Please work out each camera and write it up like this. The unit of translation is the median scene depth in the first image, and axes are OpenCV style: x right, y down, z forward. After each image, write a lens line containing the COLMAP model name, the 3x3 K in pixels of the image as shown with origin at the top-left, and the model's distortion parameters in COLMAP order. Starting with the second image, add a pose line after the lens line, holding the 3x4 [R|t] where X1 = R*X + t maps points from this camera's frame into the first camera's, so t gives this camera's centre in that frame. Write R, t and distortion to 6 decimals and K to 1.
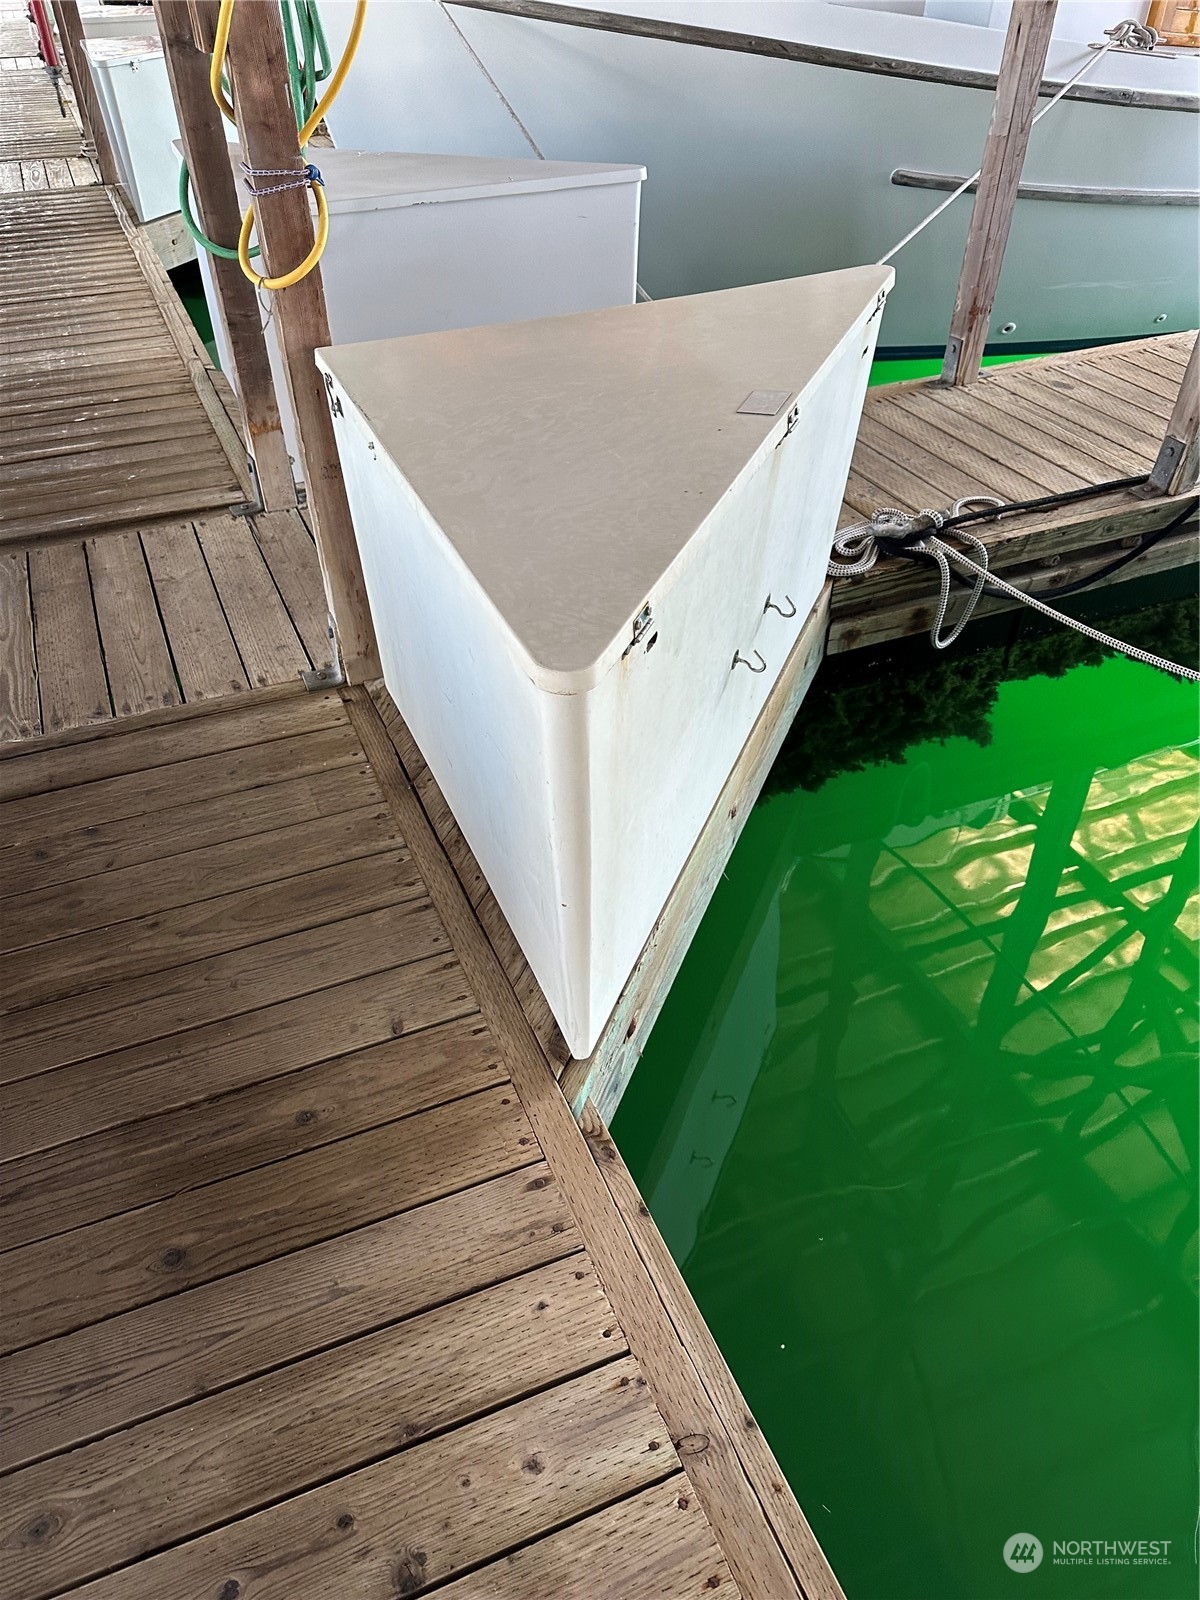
lens RADIAL K [[1114.5, 0, 600.0], [0, 1114.5, 800.0], [0, 0, 1]] dist [0.036243, -0.041967]
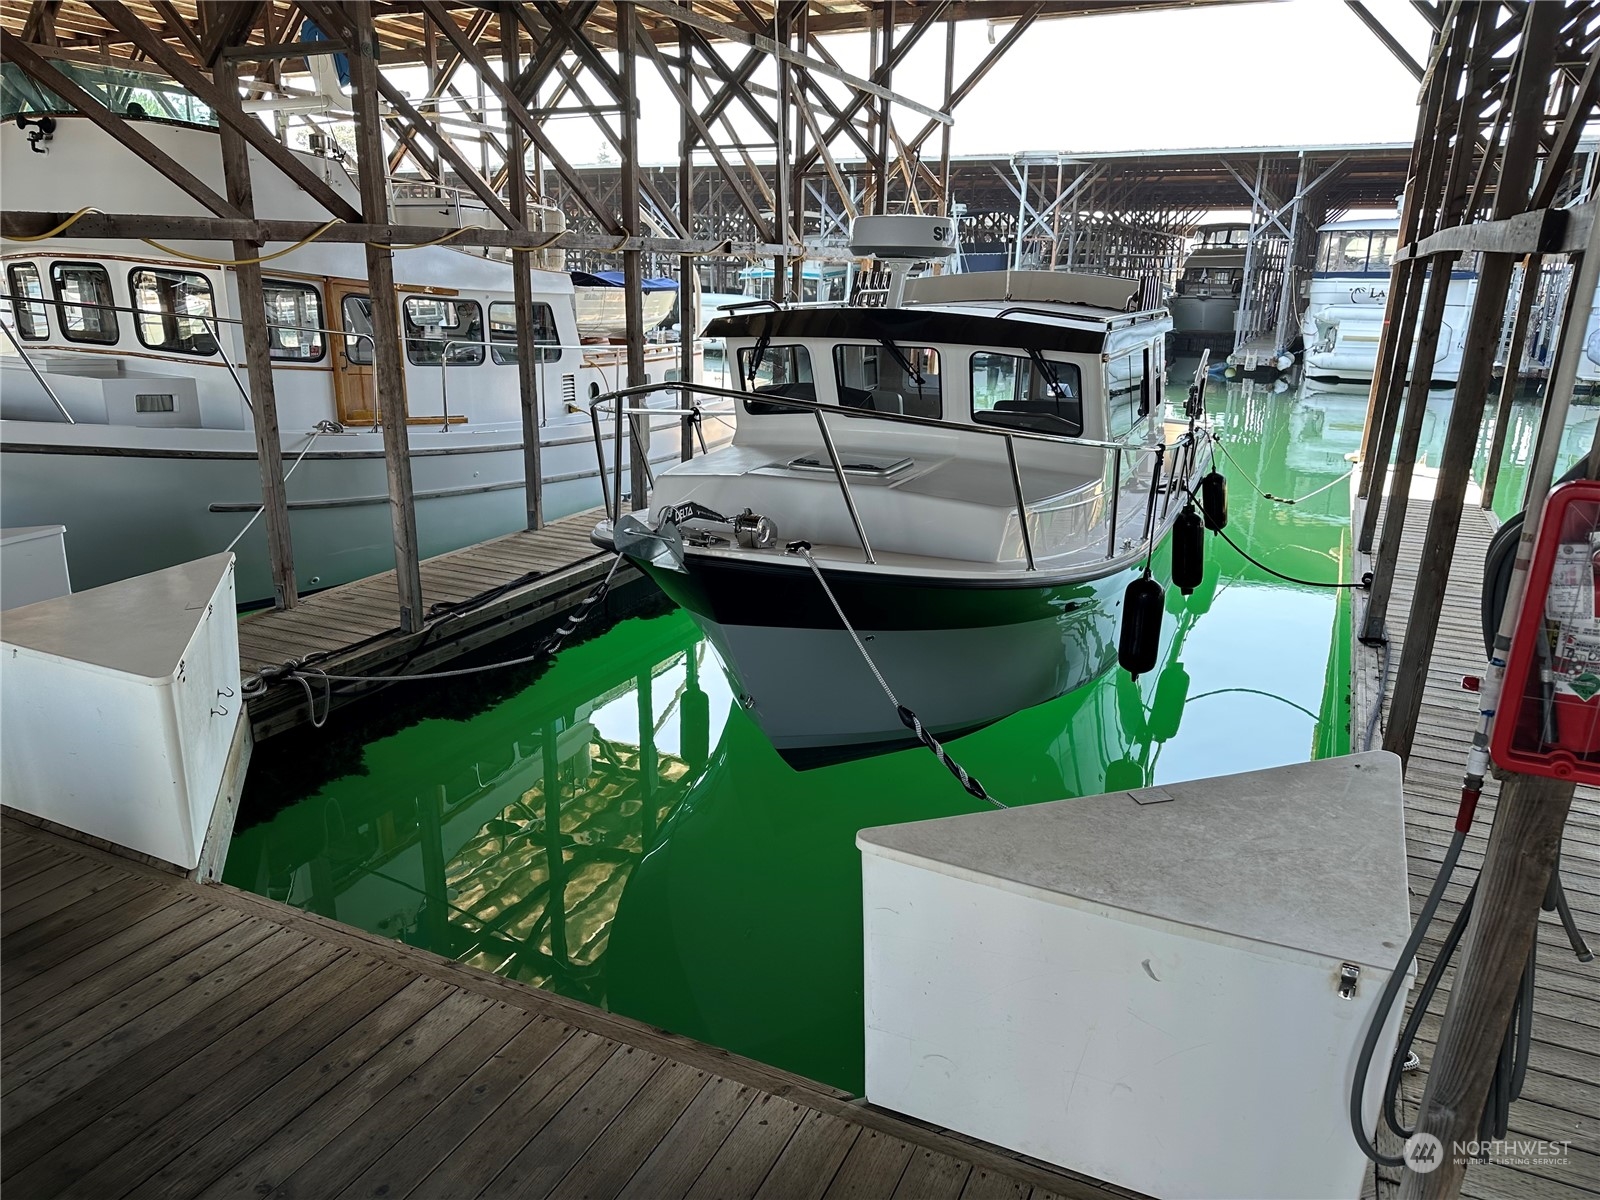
lens RADIAL K [[1114.5, 0, 800.0], [0, 1114.5, 600.0], [0, 0, 1]] dist [0.036243, -0.041967]
pose [[0.742909, -0.175926, 0.645861, -0.267250], [0.409900, 0.882357, -0.231147, 0.436135], [-0.529216, 0.436459, 0.727622, -0.874280]]
